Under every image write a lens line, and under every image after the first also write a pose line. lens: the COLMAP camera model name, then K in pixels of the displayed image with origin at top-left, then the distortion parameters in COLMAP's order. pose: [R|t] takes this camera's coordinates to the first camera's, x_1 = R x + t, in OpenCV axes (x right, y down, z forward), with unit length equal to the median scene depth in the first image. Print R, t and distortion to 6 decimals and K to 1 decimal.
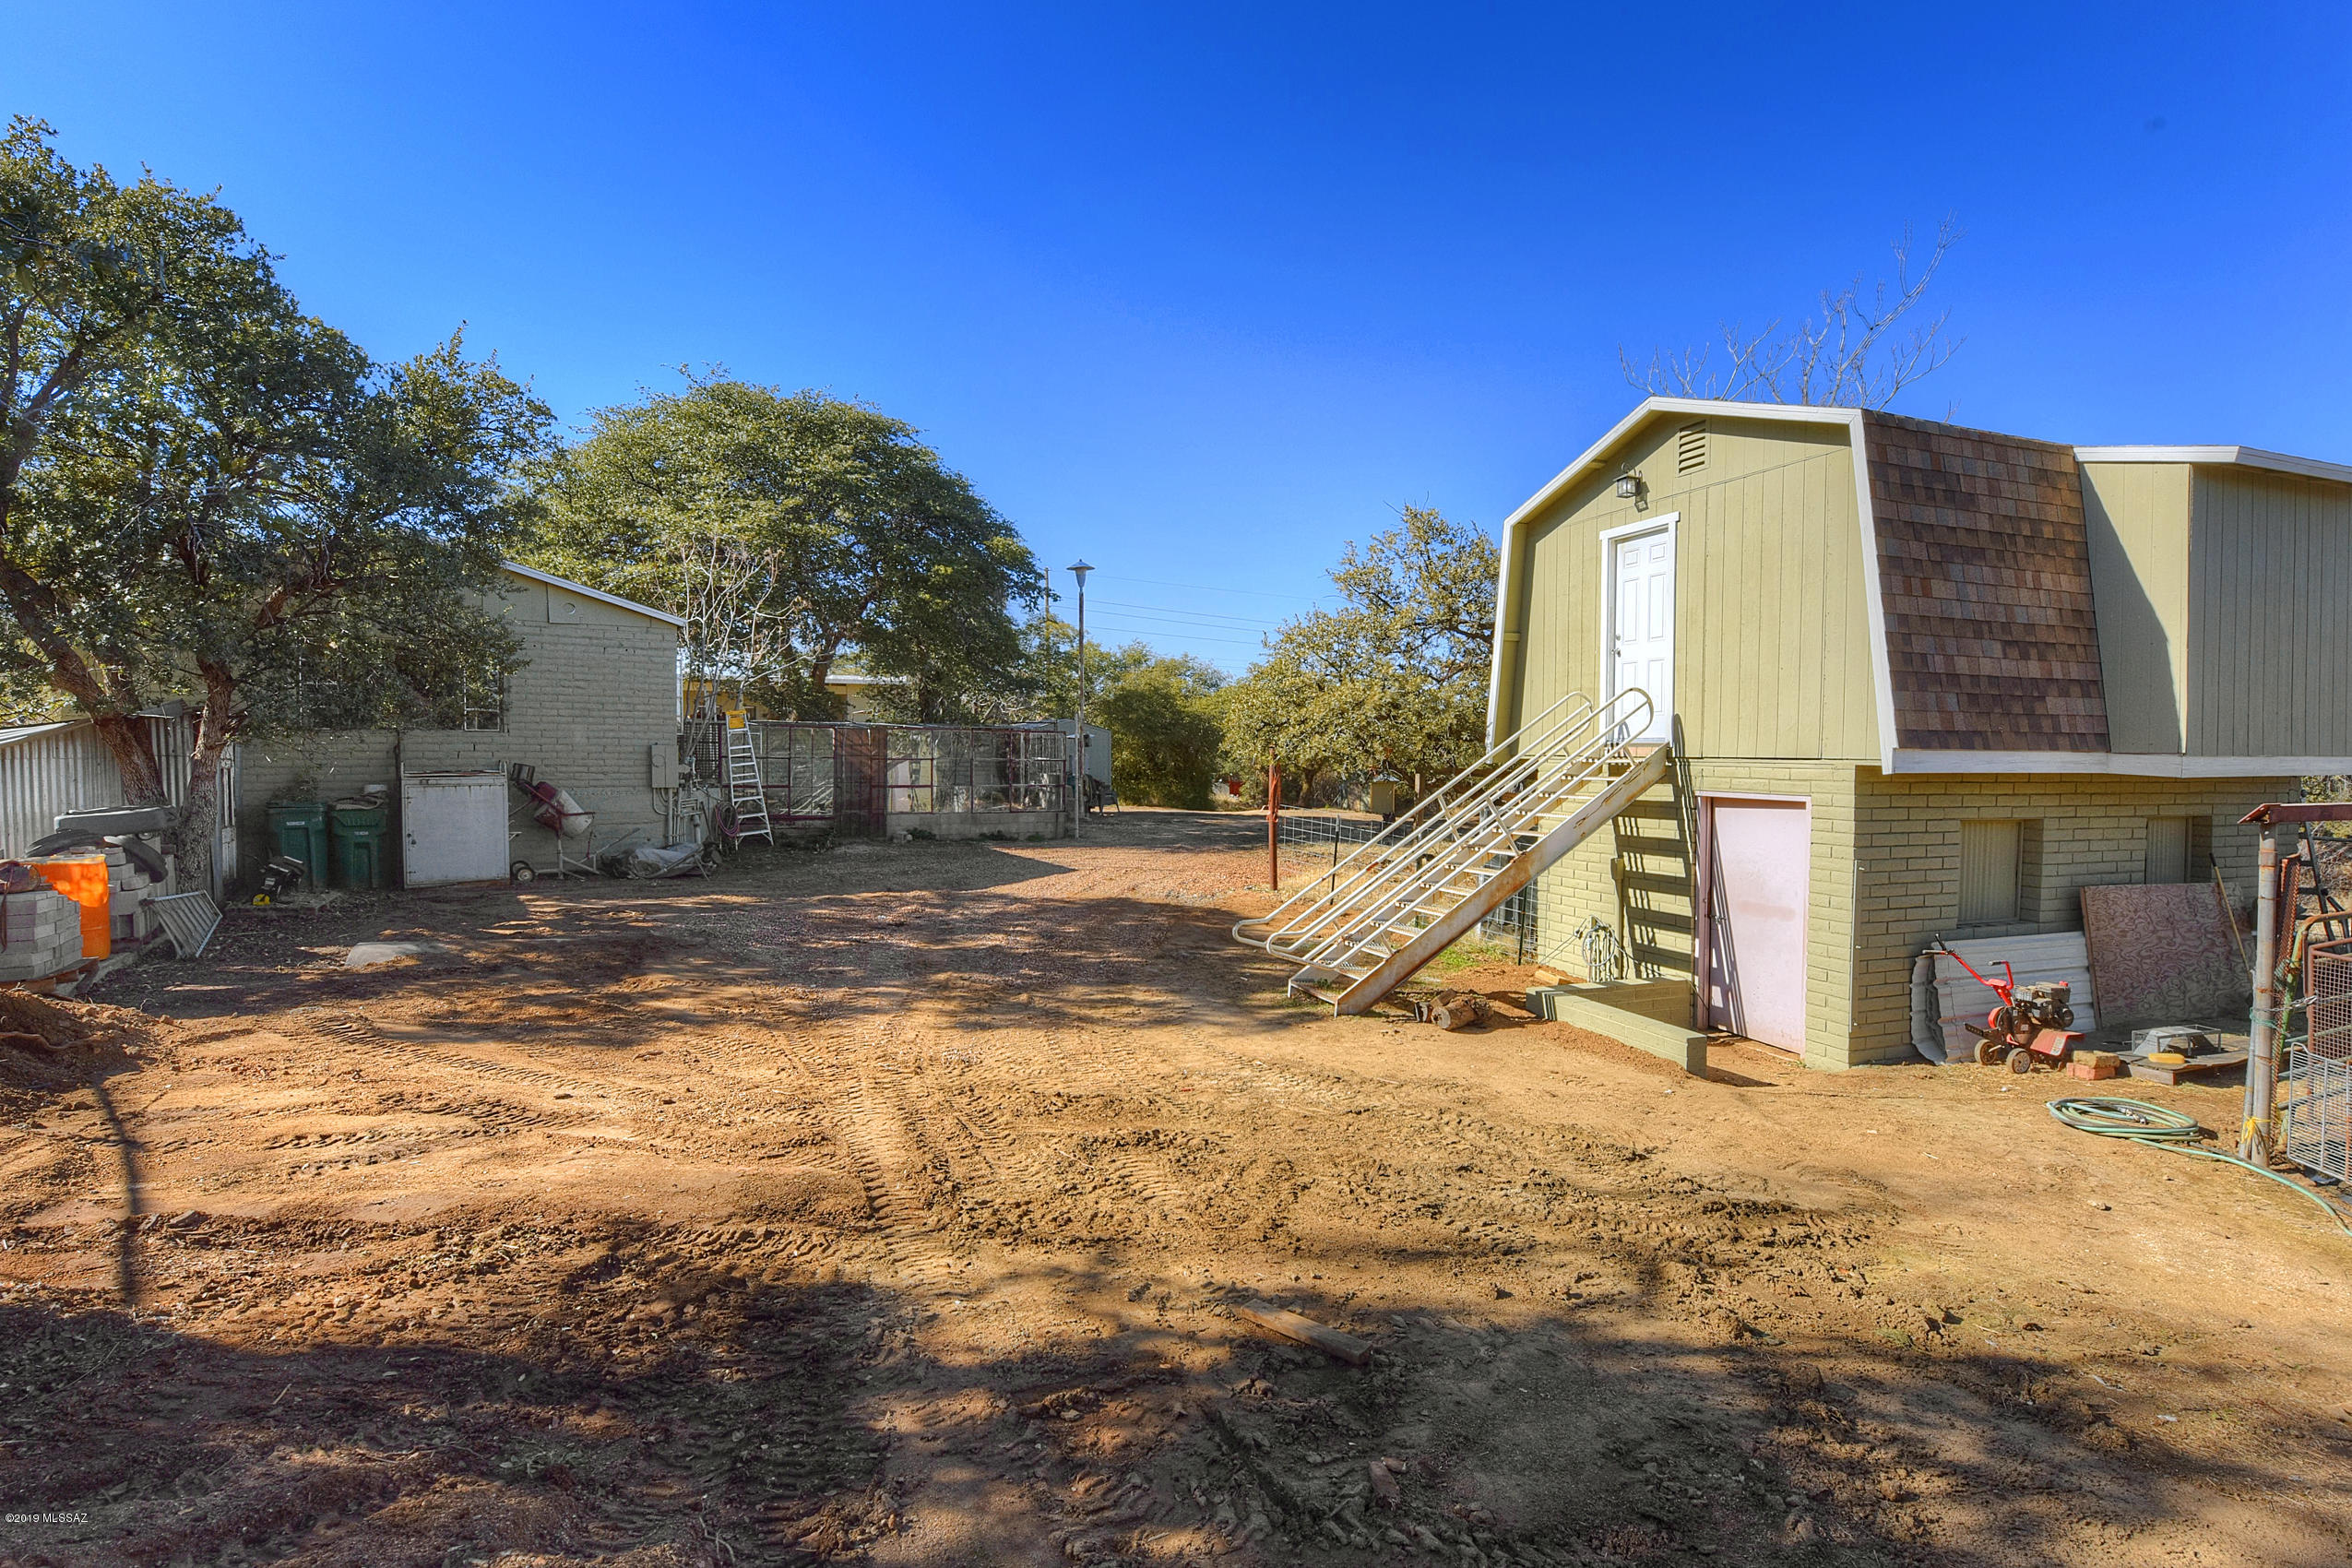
lens RADIAL K [[1070.3, 0, 1243.6], [0, 1070.3, 773.3], [0, 0, 1]] dist [-0.002401, -0.000319]
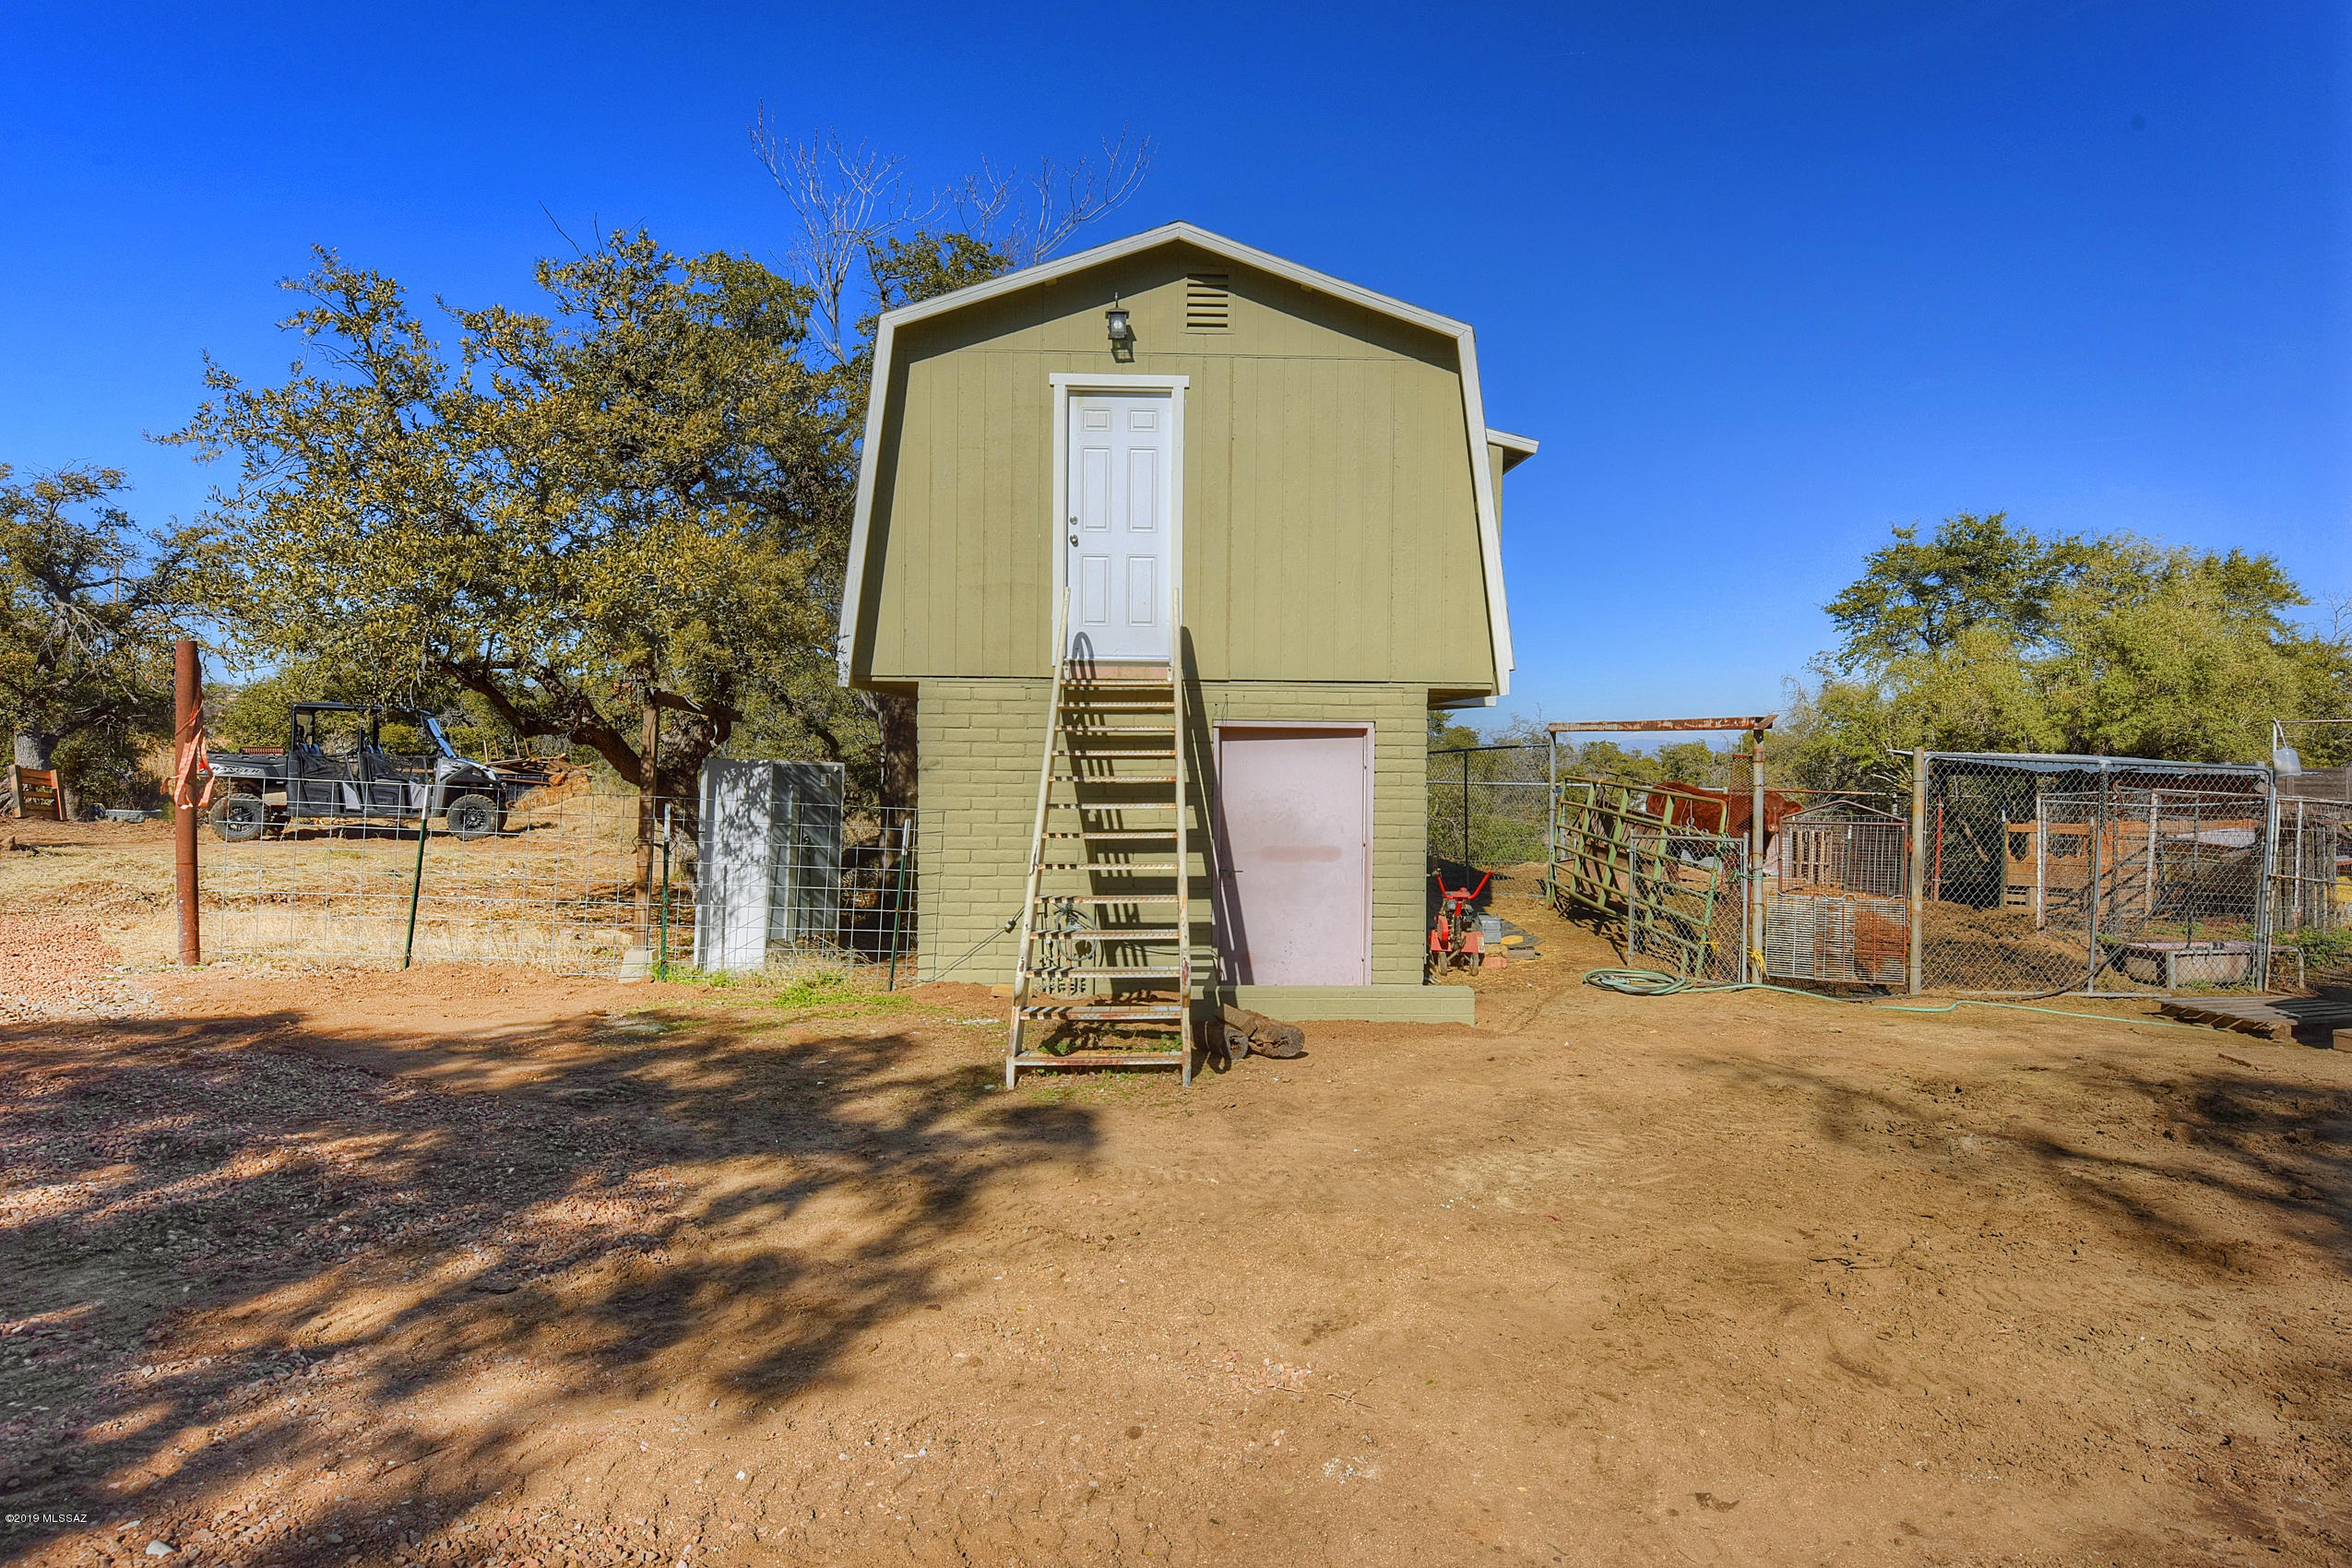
lens RADIAL K [[1250.1, 0, 1176.0], [0, 1250.1, 784.0], [0, 0, 1]] dist [-0.001735, -0.000201]
pose [[0.351127, -0.009052, 0.936284, -0.485343], [0.011317, 0.999921, 0.005424, 0.058871], [-0.936260, 0.008691, 0.351202, 0.678794]]
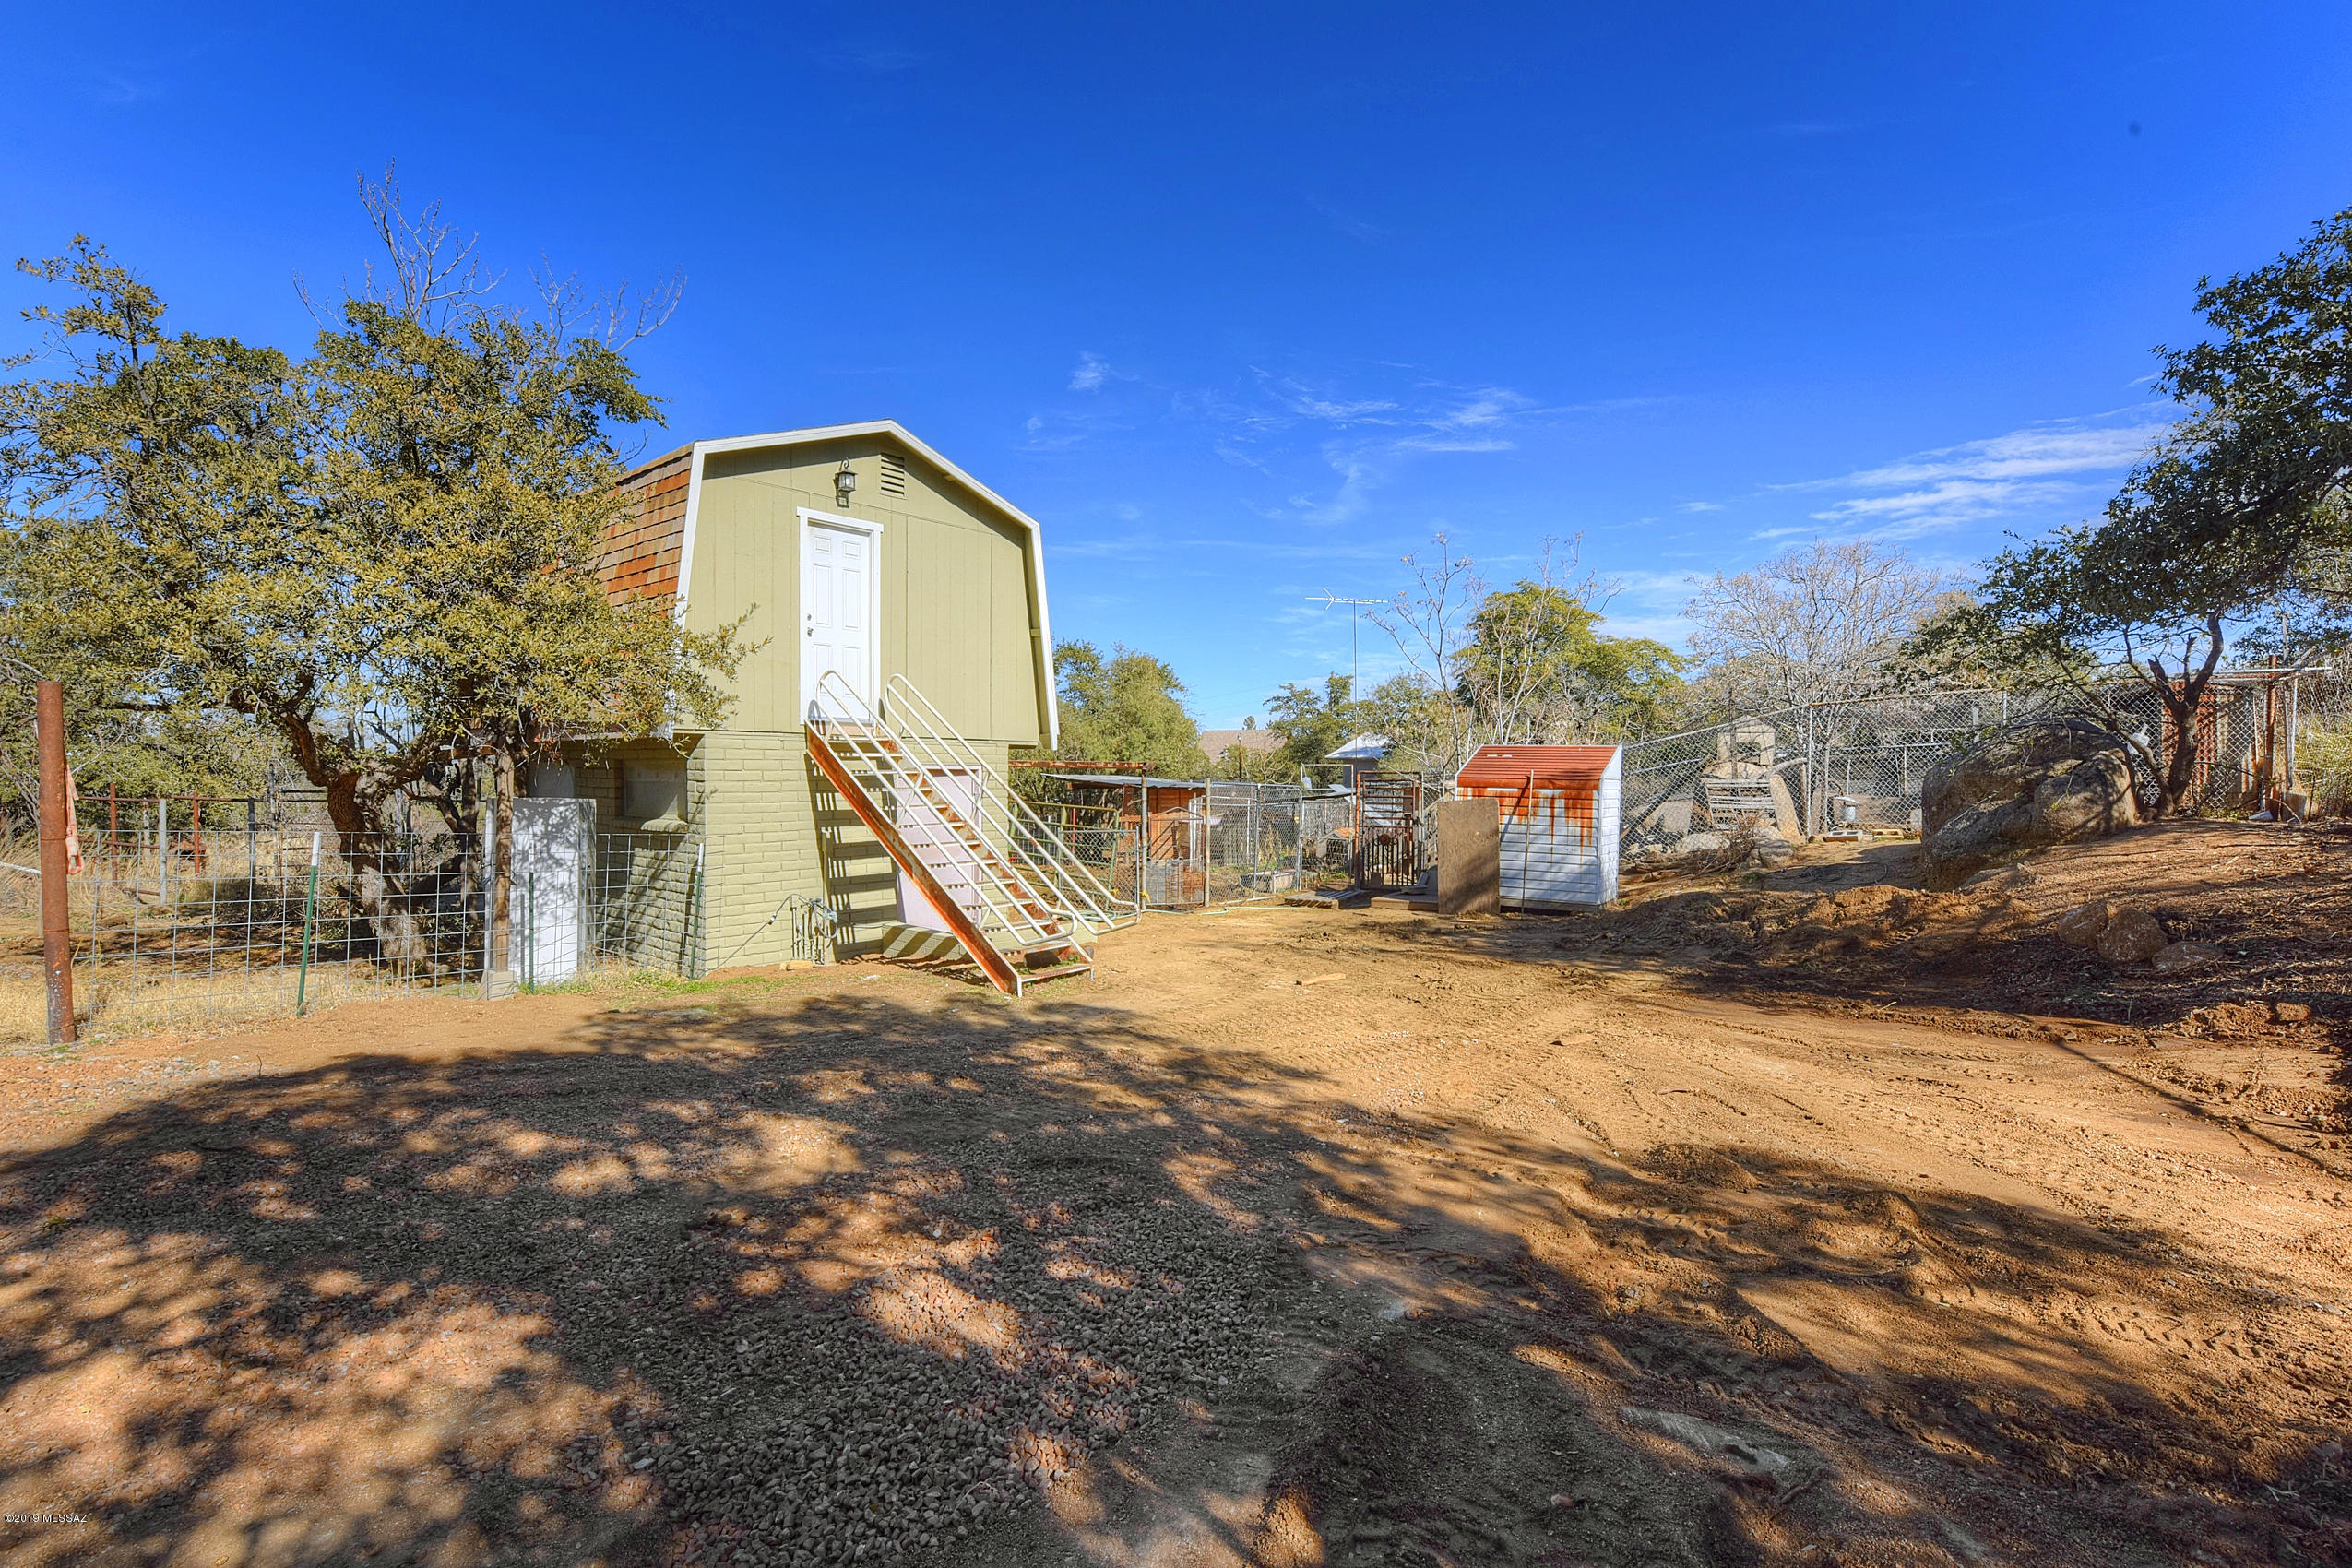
lens RADIAL K [[1059.6, 0, 1165.1], [0, 1059.6, 778.1], [0, 0, 1]] dist [-0.000892, -0.007229]
pose [[-0.451720, 0.000968, 0.892159, -0.756638], [0.021237, 0.999728, 0.009668, 0.025793], [-0.891907, 0.023314, -0.451617, 1.251036]]
